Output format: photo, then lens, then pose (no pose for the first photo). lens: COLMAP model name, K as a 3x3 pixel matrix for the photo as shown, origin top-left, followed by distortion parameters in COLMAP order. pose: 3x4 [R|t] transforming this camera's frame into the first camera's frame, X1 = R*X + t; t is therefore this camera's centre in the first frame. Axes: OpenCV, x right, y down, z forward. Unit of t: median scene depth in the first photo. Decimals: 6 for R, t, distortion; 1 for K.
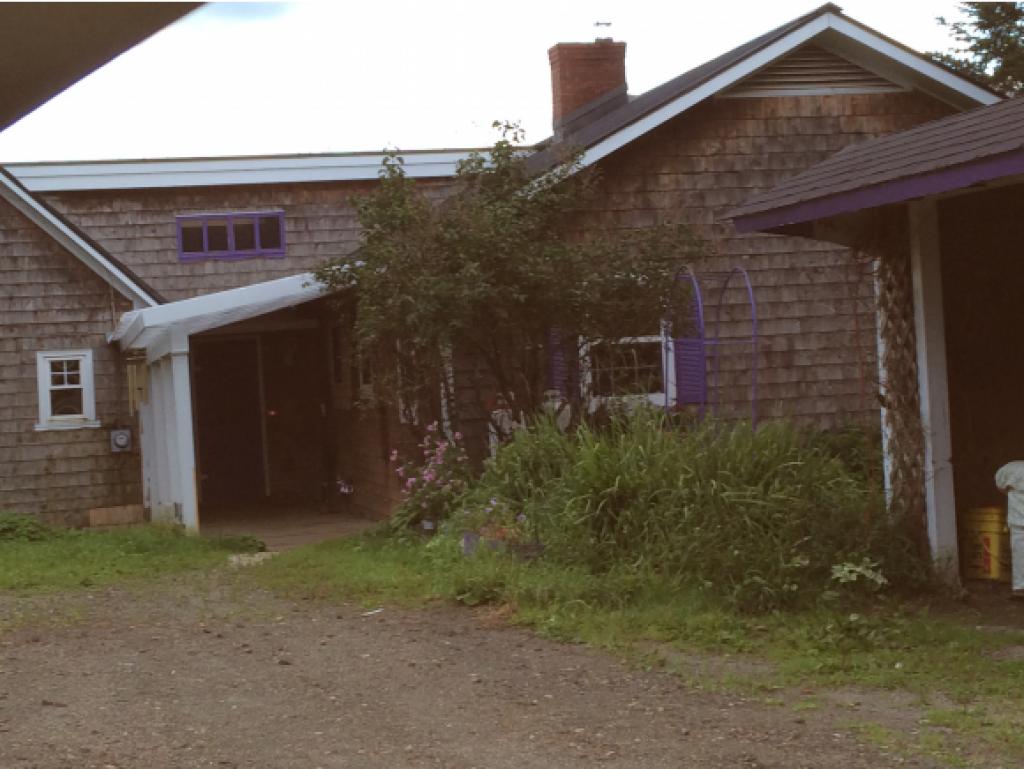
lens RADIAL K [[1909.6, 0, 512.3], [0, 1909.6, 384.1], [0, 0, 1]] dist [-0.056881, 0.000000]
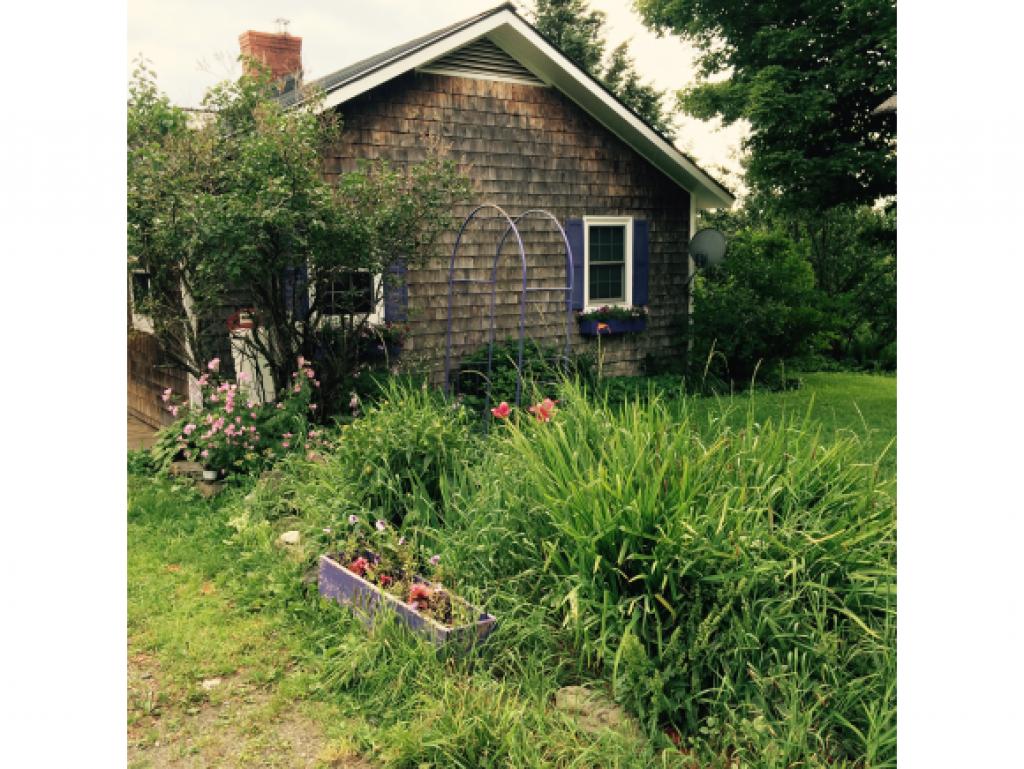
lens RADIAL K [[842.4, 0, 510.6], [0, 842.4, 387.5], [0, 0, 1]] dist [0.046422, 0.001002]
pose [[0.918517, -0.018709, 0.394940, -0.055754], [-0.030912, 0.992424, 0.118905, -0.015176], [-0.394172, -0.121425, 0.910980, 0.453851]]
